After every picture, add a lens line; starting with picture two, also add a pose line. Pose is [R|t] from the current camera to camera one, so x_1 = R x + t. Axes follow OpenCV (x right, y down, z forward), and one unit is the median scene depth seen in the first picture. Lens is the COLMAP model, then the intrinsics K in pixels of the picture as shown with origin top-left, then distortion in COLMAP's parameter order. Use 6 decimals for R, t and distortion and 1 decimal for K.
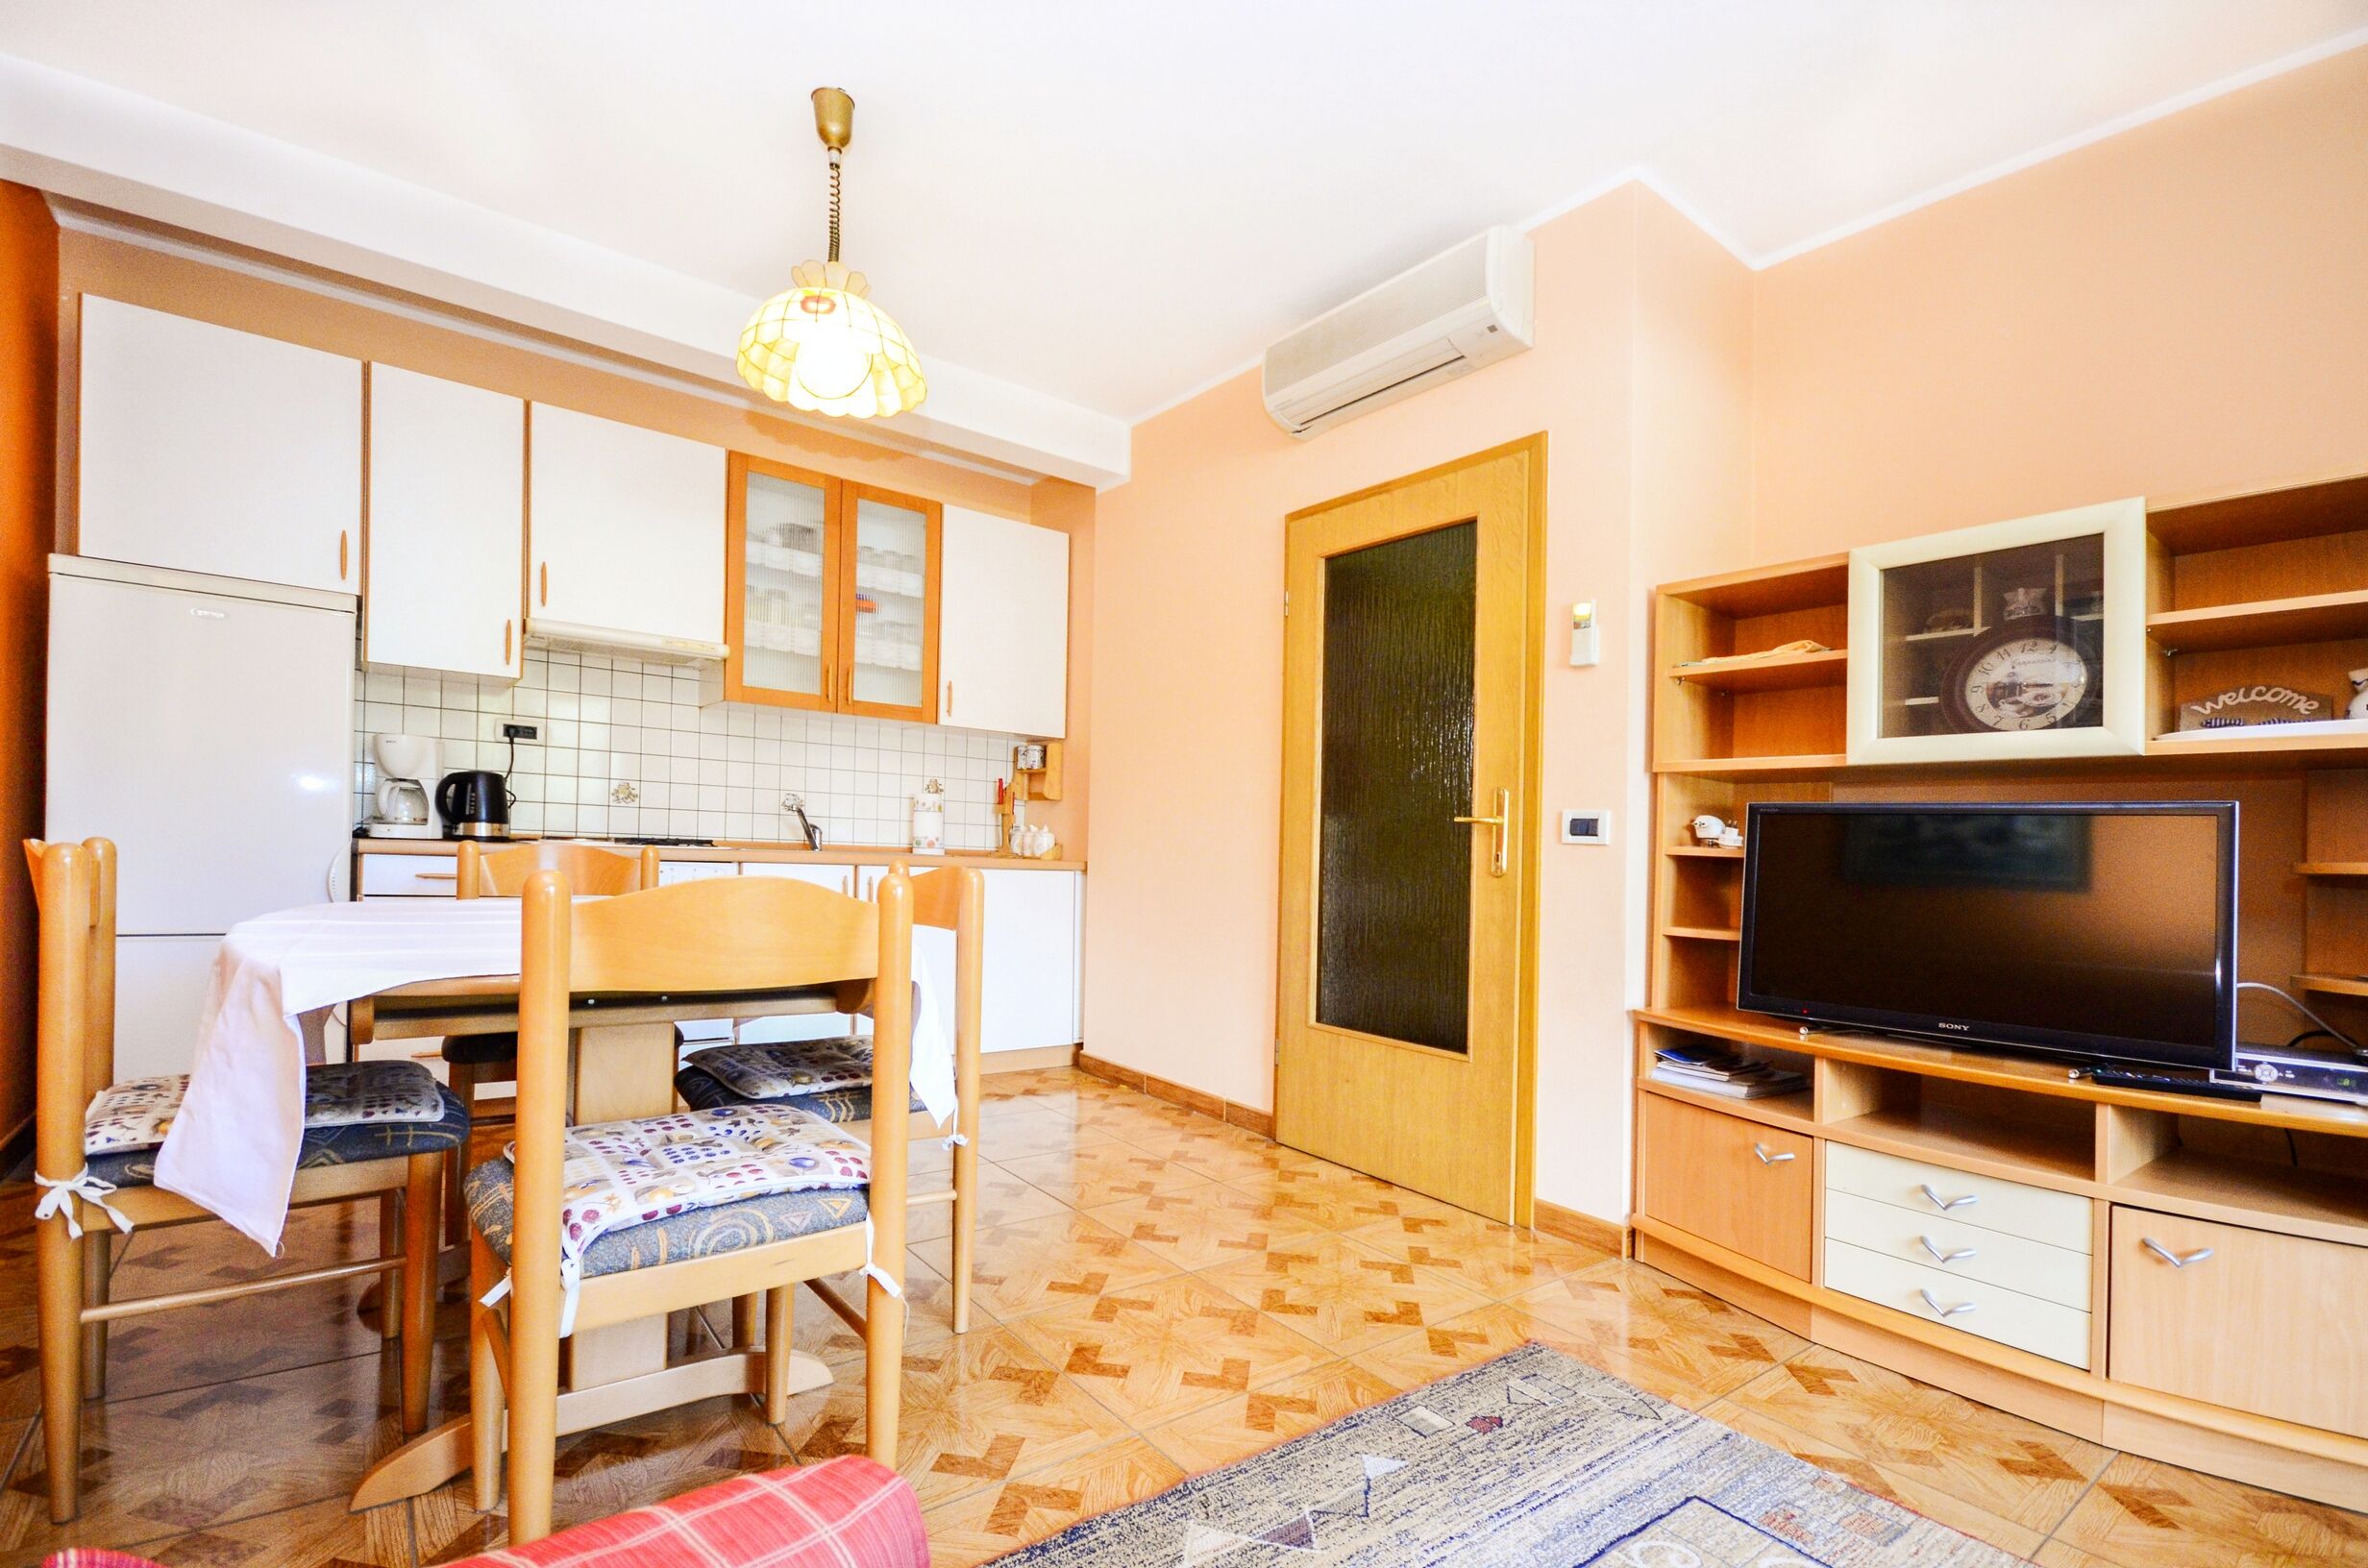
lens RADIAL K [[1070.8, 0, 1134.2], [0, 1070.8, 855.4], [0, 0, 1]] dist [-0.000086, -0.002758]
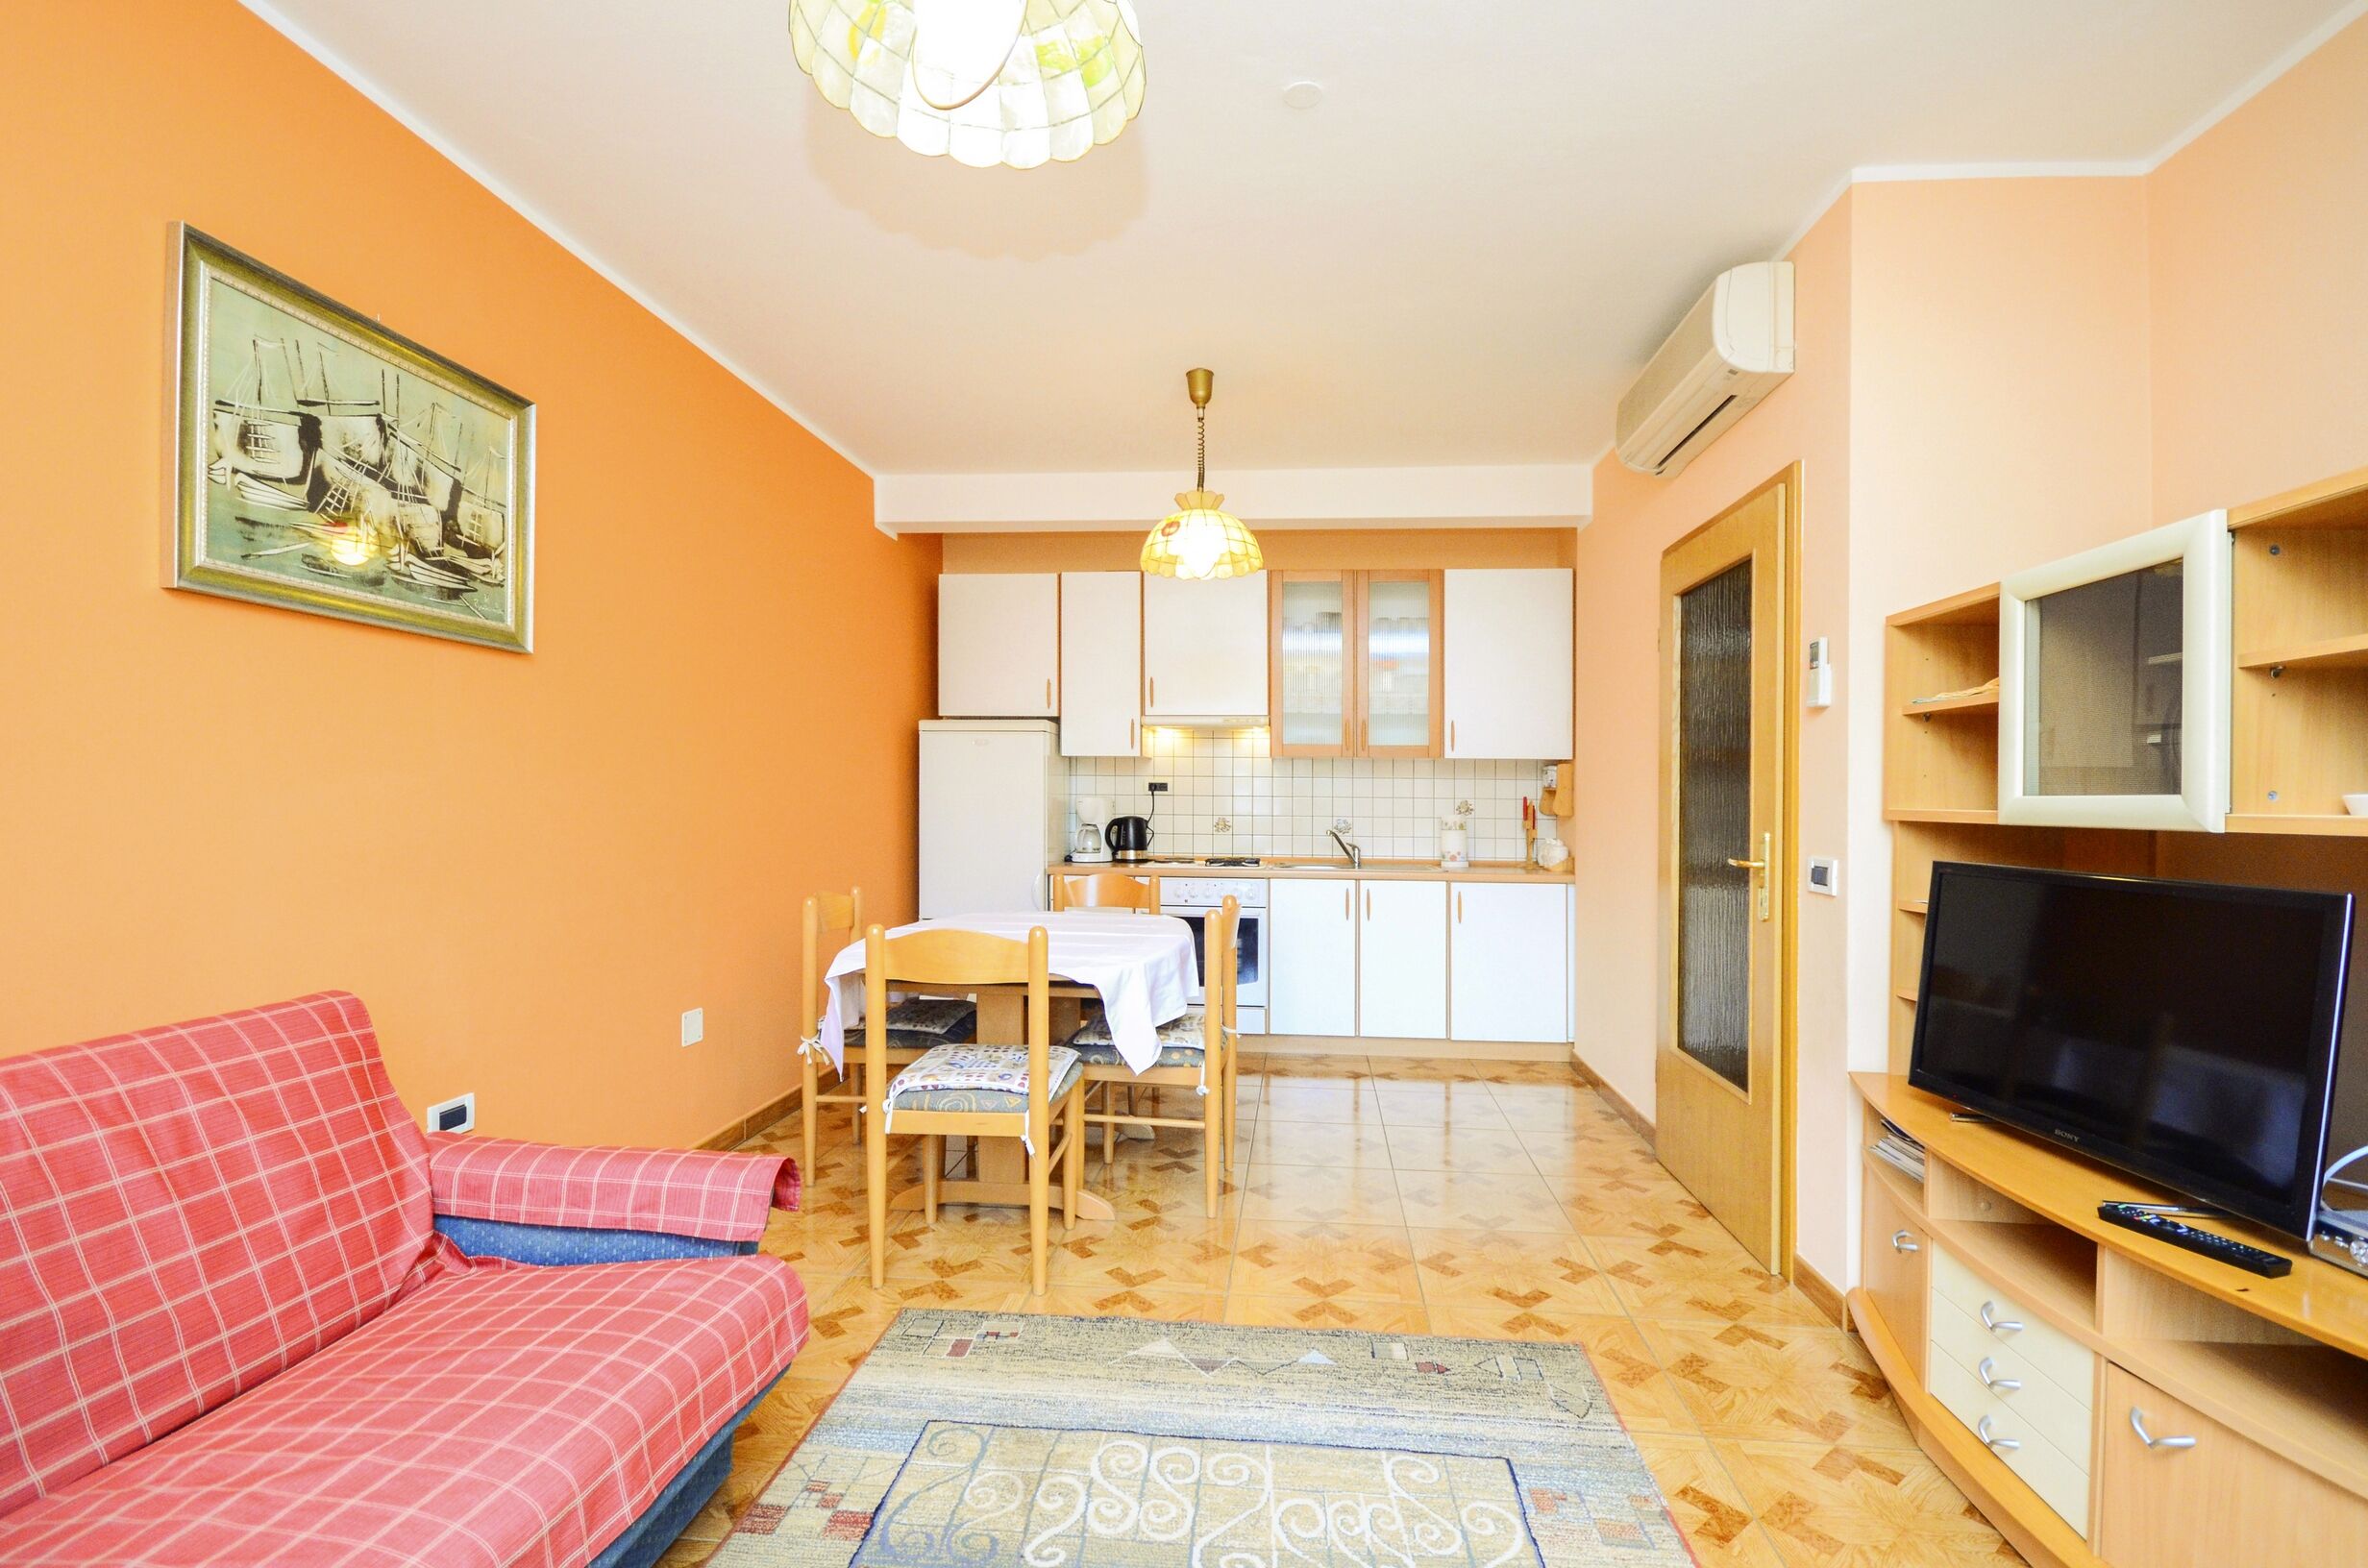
lens RADIAL K [[1070.8, 0, 1187.0], [0, 1070.8, 837.9], [0, 0, 1]] dist [-0.000086, -0.002758]
pose [[0.730880, -0.008169, -0.682457, 0.505429], [0.018777, 0.999791, 0.008141, -0.060396], [0.682248, -0.018764, 0.730880, -0.067515]]
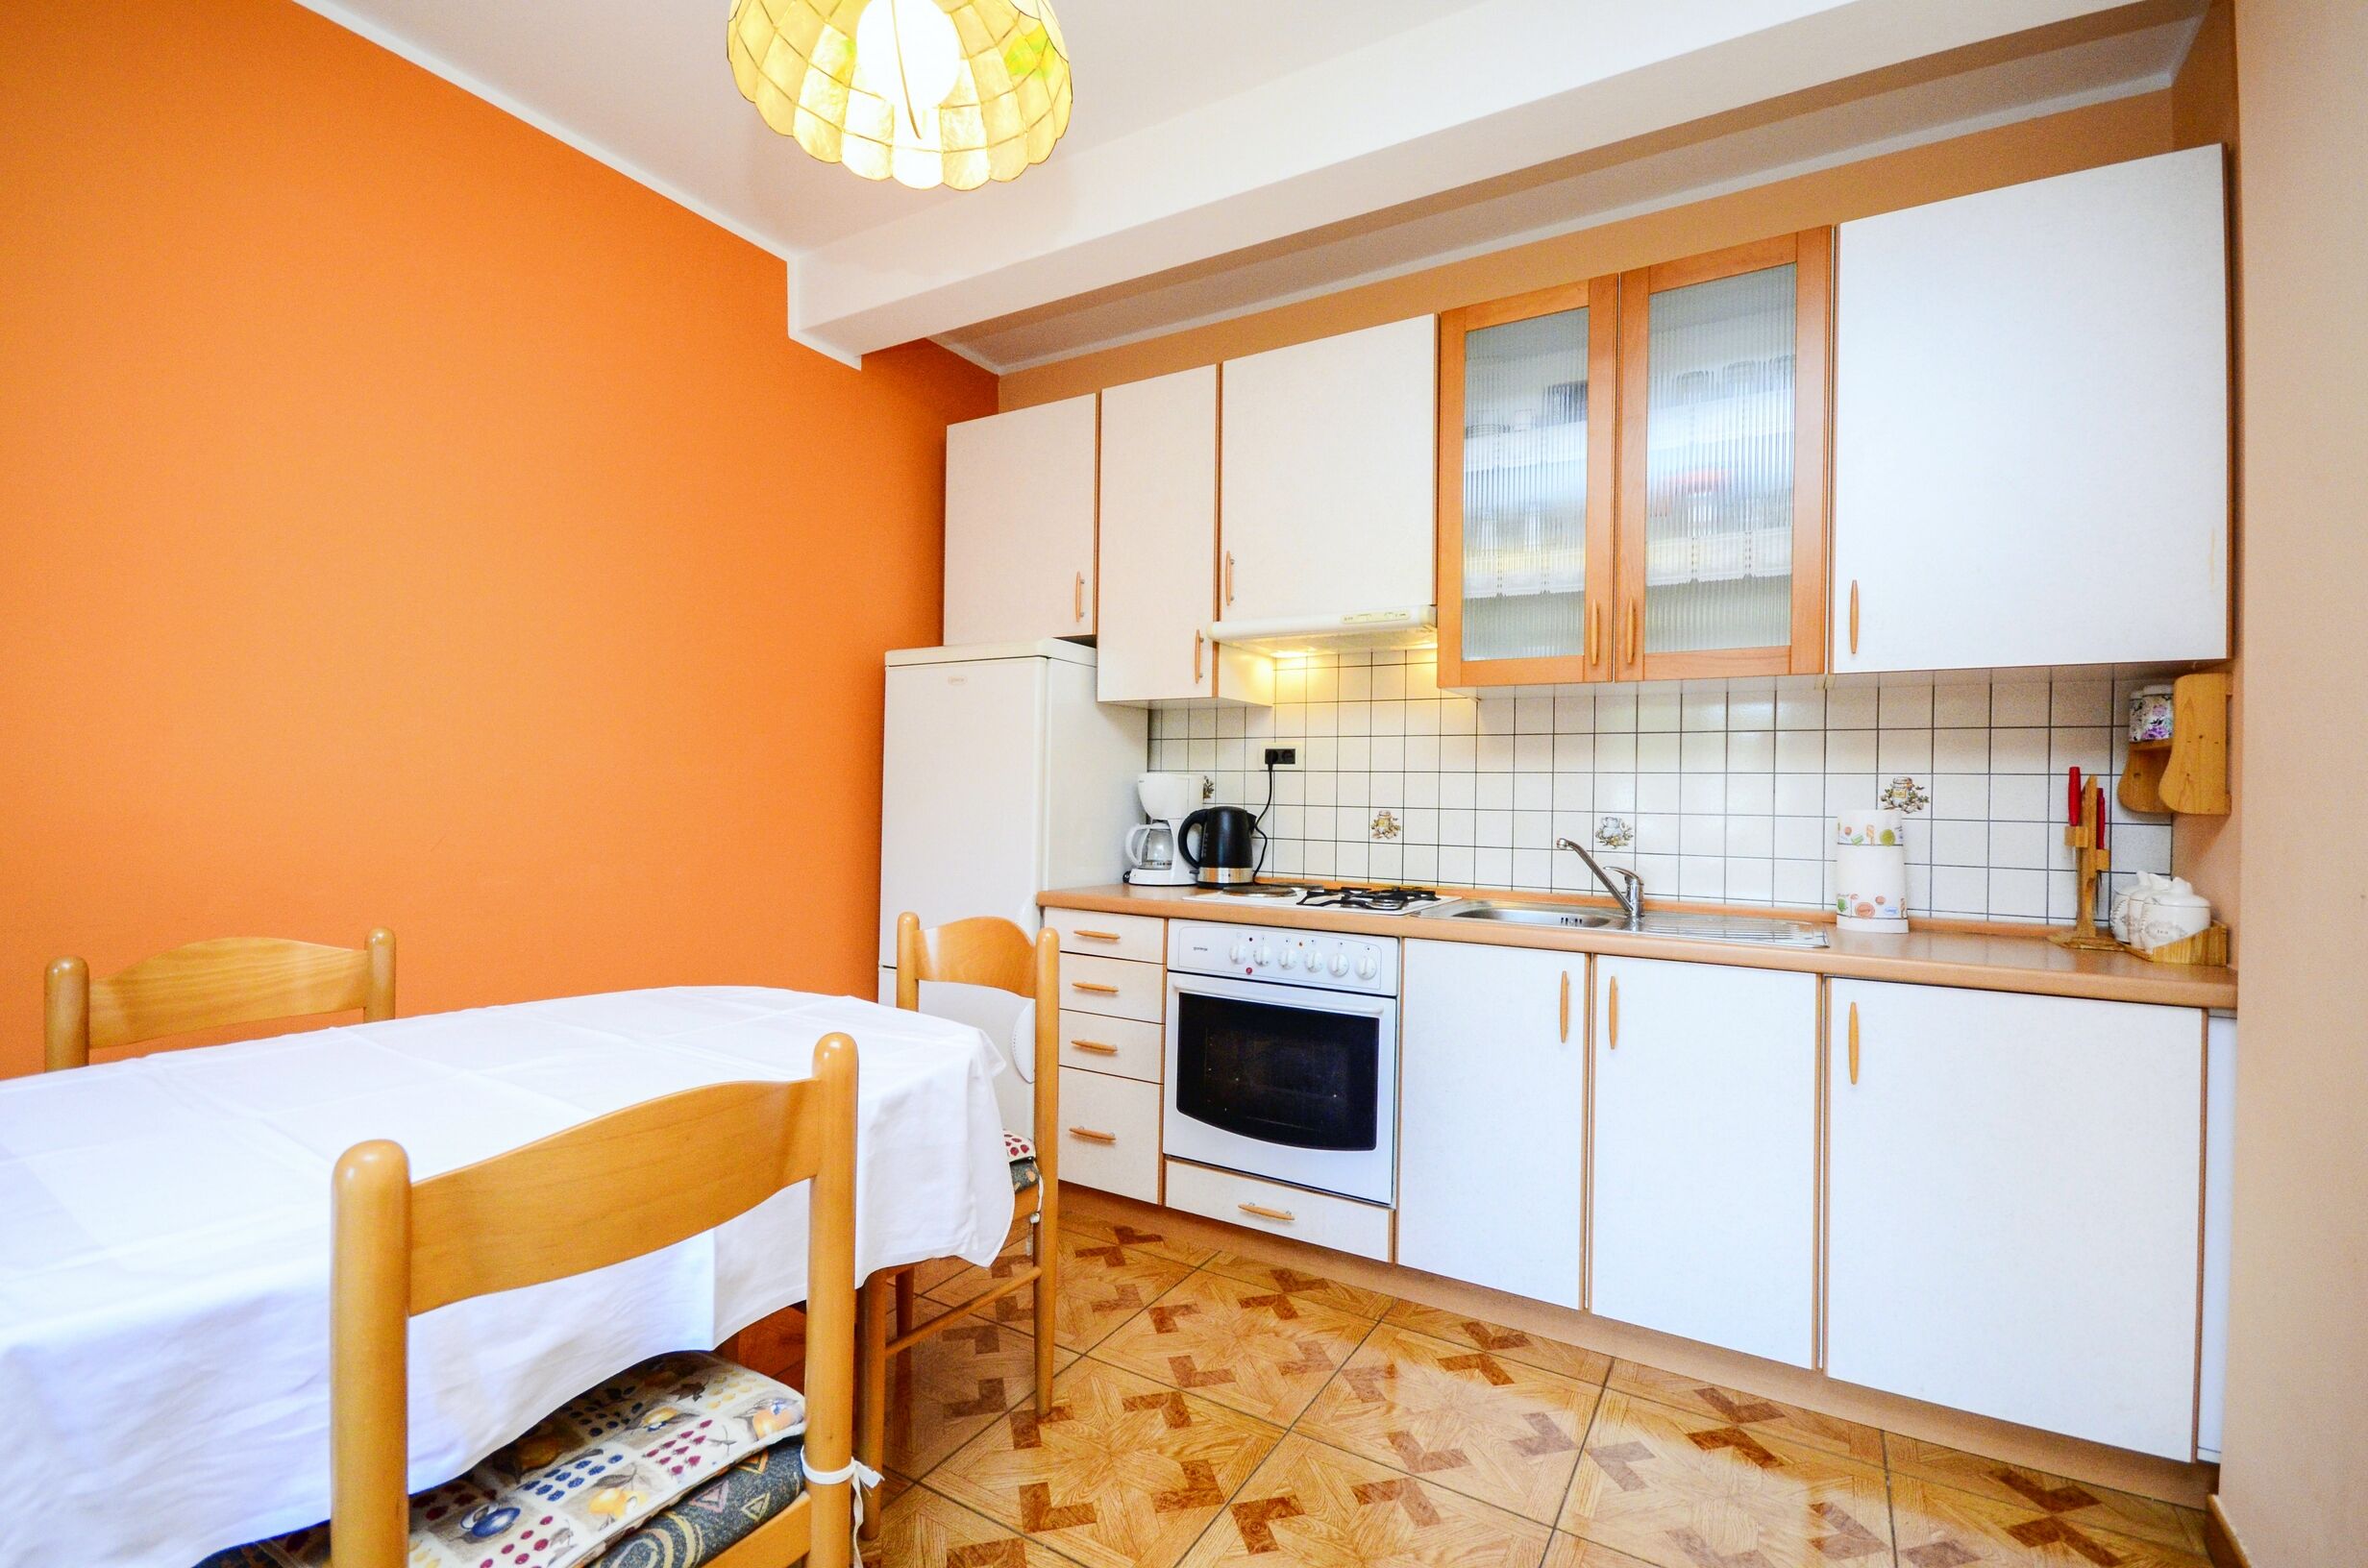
lens RADIAL K [[1070.8, 0, 1219.0], [0, 1070.8, 816.5], [0, 0, 1]] dist [-0.000086, -0.002758]
pose [[0.405777, -0.012111, -0.913892, 0.188282], [0.000350, 0.999914, -0.013096, -0.061471], [0.913972, 0.004994, 0.405746, 0.657837]]
